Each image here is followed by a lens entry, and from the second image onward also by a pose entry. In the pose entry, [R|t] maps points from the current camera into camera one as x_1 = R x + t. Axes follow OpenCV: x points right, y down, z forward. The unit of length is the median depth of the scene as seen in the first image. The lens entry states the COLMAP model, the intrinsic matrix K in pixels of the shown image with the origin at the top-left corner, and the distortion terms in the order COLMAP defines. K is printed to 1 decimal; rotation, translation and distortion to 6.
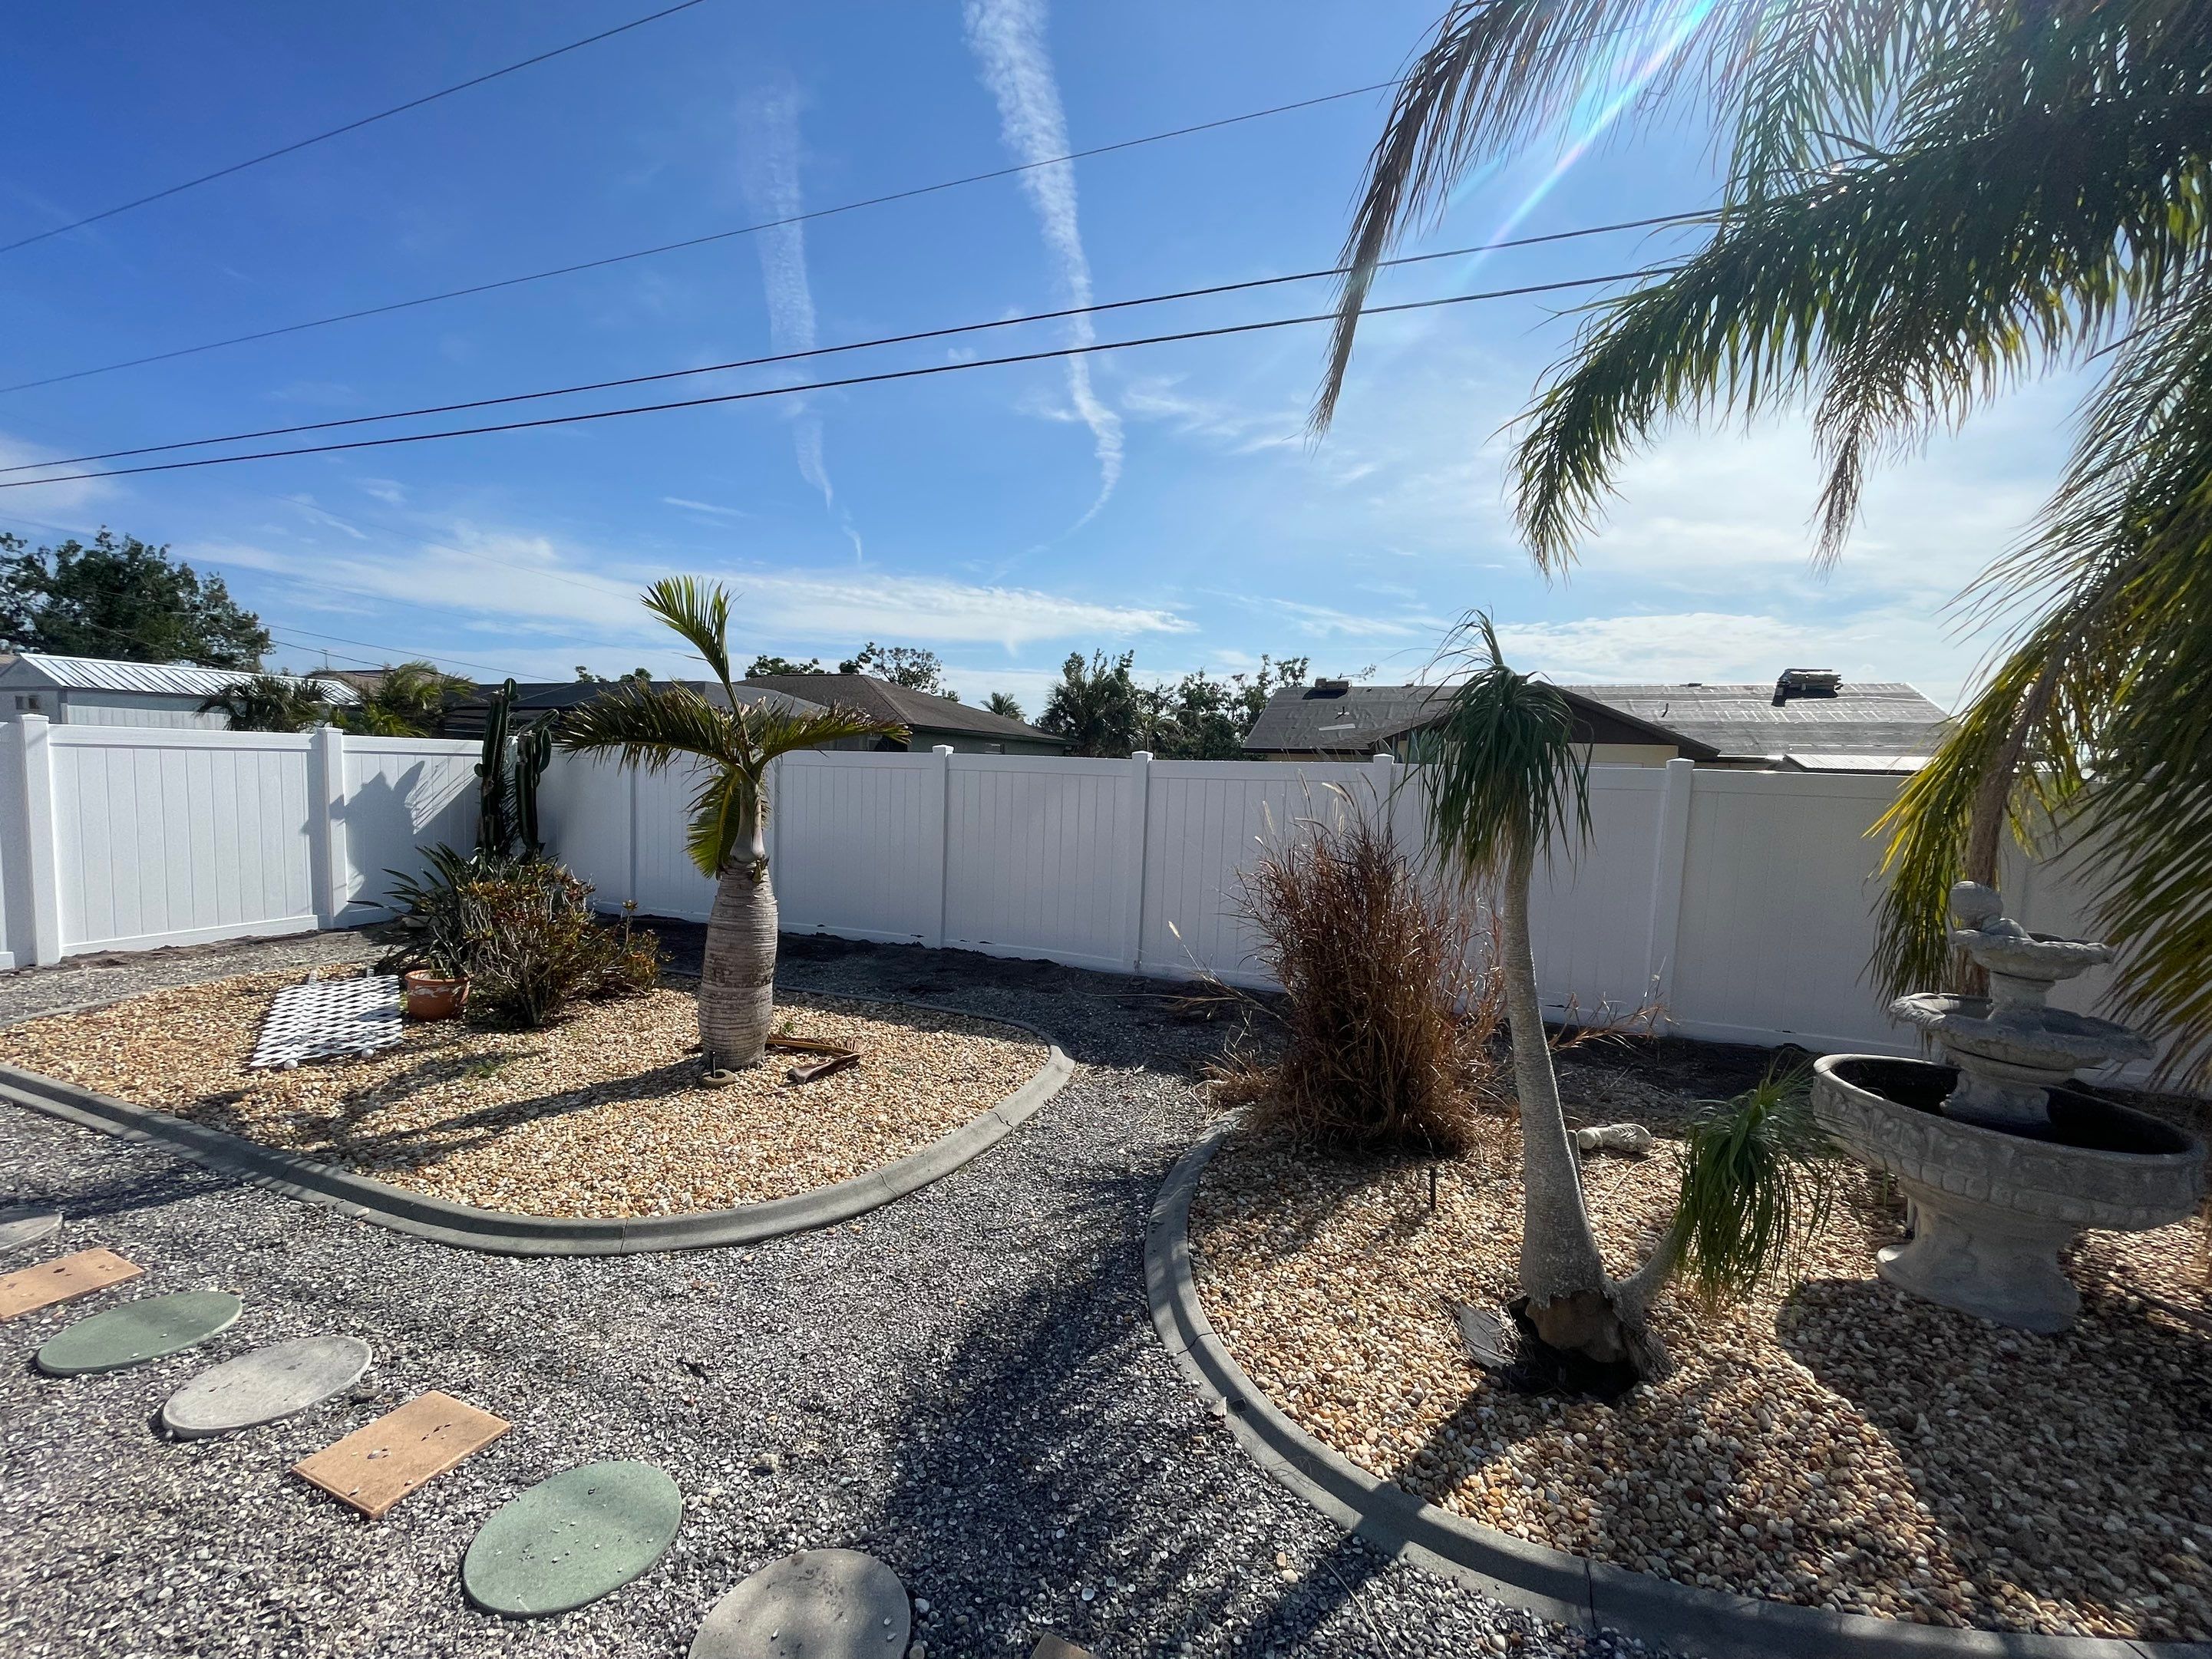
lens RADIAL K [[883.3, 0, 1112.4], [0, 883.3, 843.2], [0, 0, 1]] dist [0.003509, -0.000610]
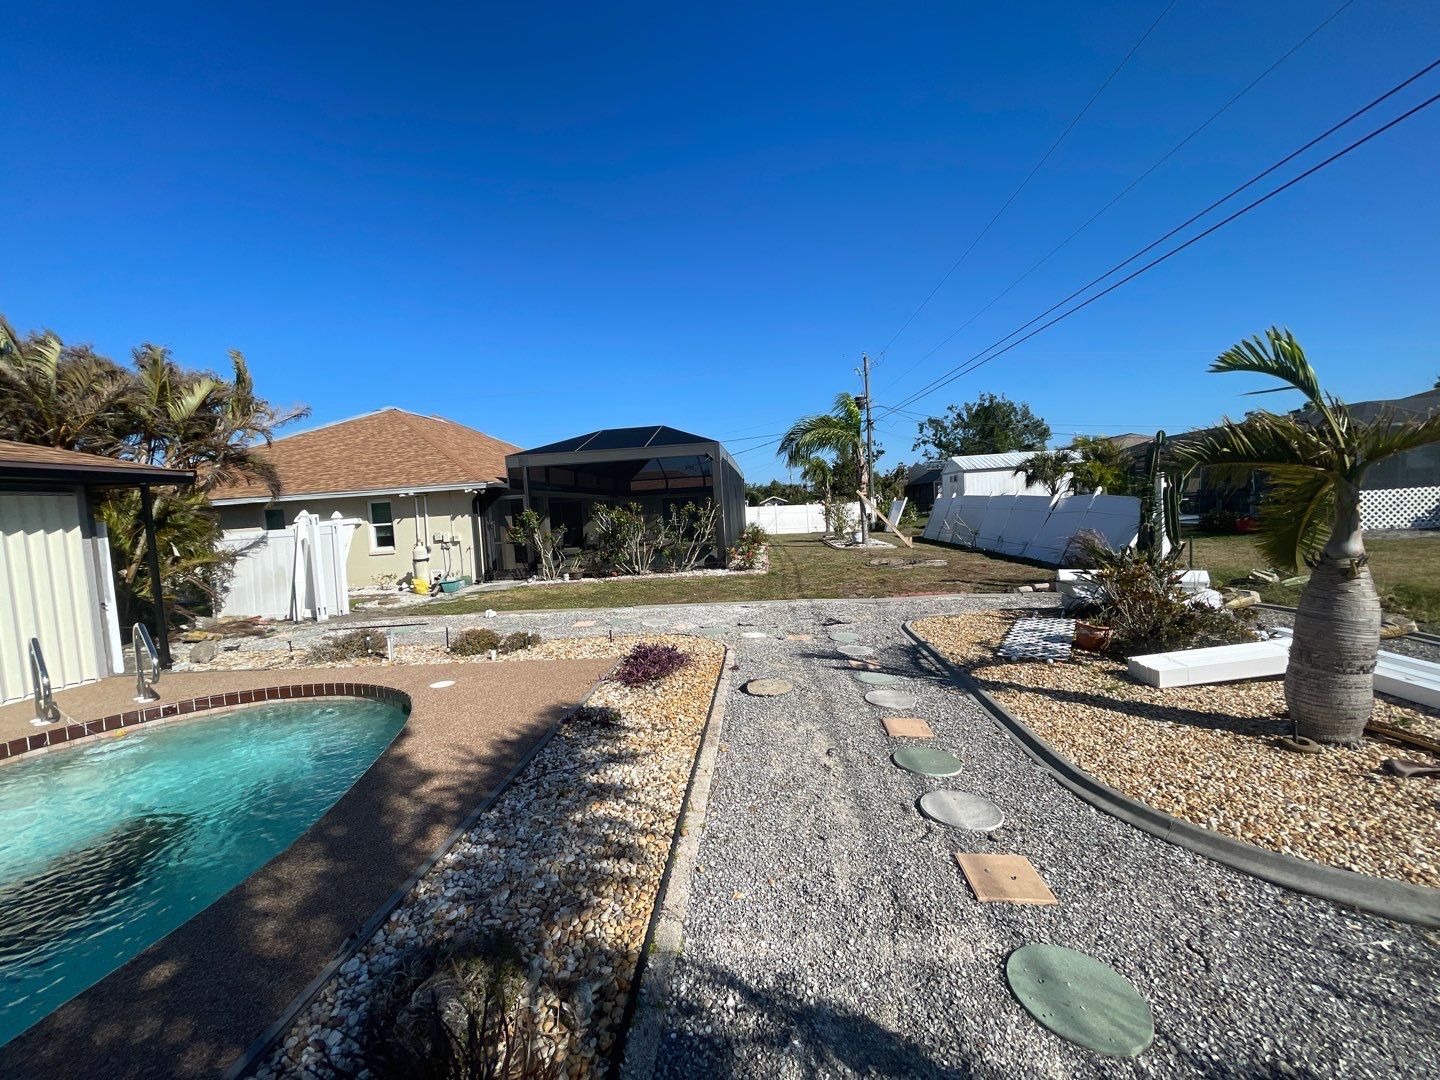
lens RADIAL K [[575.1, 0, 717.2], [0, 575.1, 541.6], [0, 0, 1]] dist [0.003509, -0.000610]
pose [[0.287136, 0.005806, -0.957872, 0.096726], [-0.008291, 0.999959, 0.003576, 0.004939], [0.957854, 0.006915, 0.287172, 0.075949]]
